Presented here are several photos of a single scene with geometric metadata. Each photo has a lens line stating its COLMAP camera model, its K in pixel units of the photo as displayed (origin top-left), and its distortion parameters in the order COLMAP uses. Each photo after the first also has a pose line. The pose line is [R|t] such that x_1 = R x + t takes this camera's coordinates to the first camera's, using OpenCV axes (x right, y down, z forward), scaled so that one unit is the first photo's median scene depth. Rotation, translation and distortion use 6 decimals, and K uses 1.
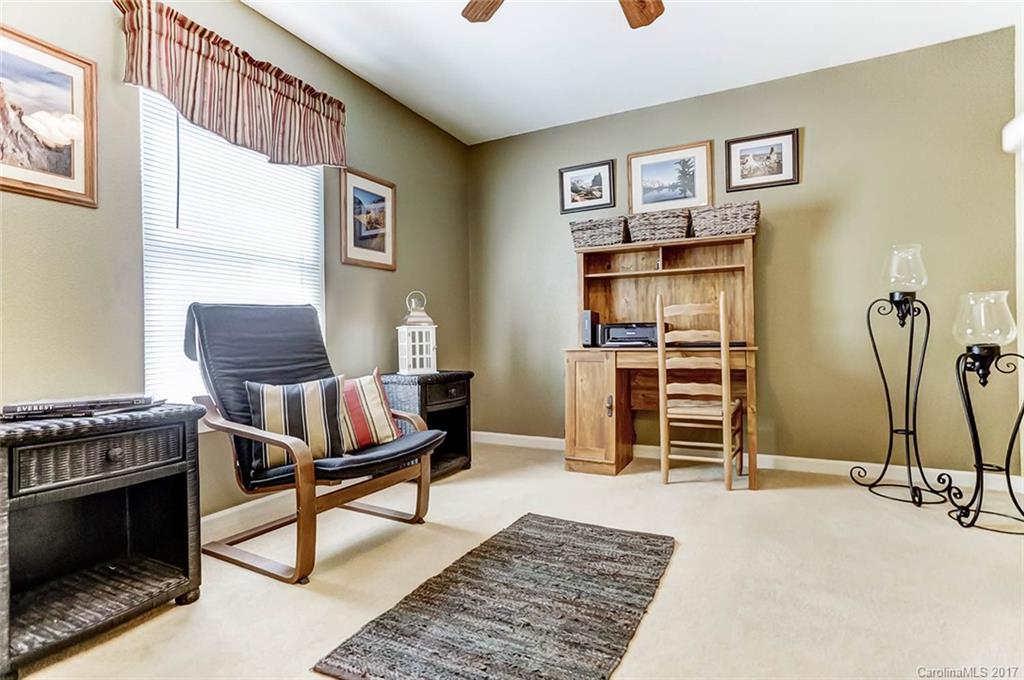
lens RADIAL K [[503.6, 0, 517.1], [0, 503.6, 333.5], [0, 0, 1]] dist [-0.024873, 0.001048]
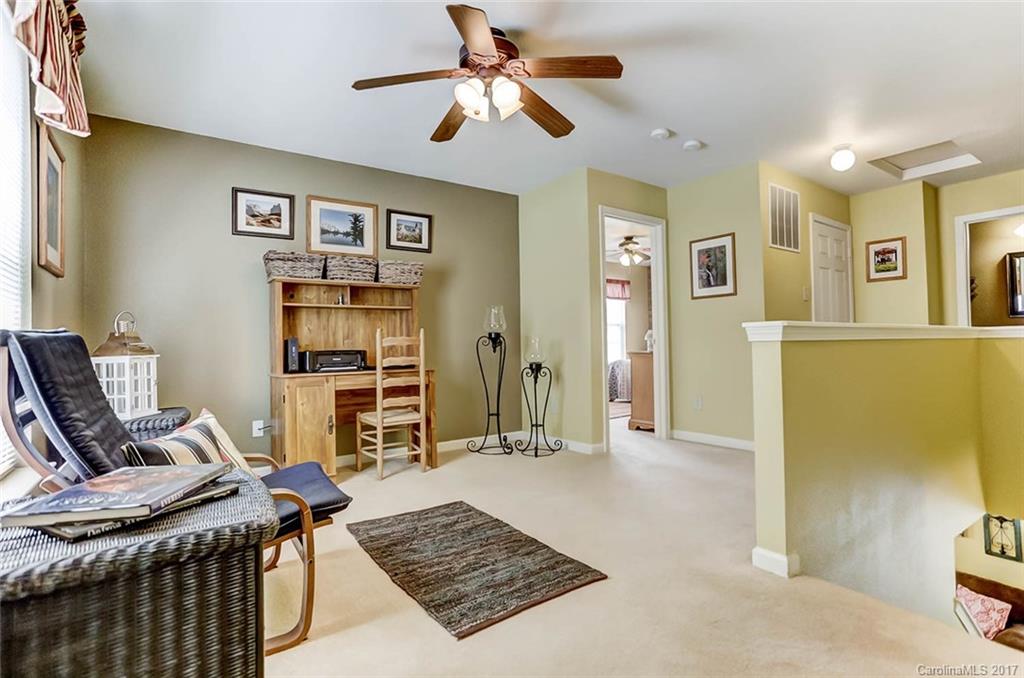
lens RADIAL K [[495.3, 0, 516.5], [0, 495.3, 334.4], [0, 0, 1]] dist [0.000505, 0.002129]
pose [[0.474795, 0.022382, 0.879812, -0.589391], [0.003445, 0.999622, -0.027289, -0.025512], [-0.880090, 0.015988, 0.474538, 0.105575]]
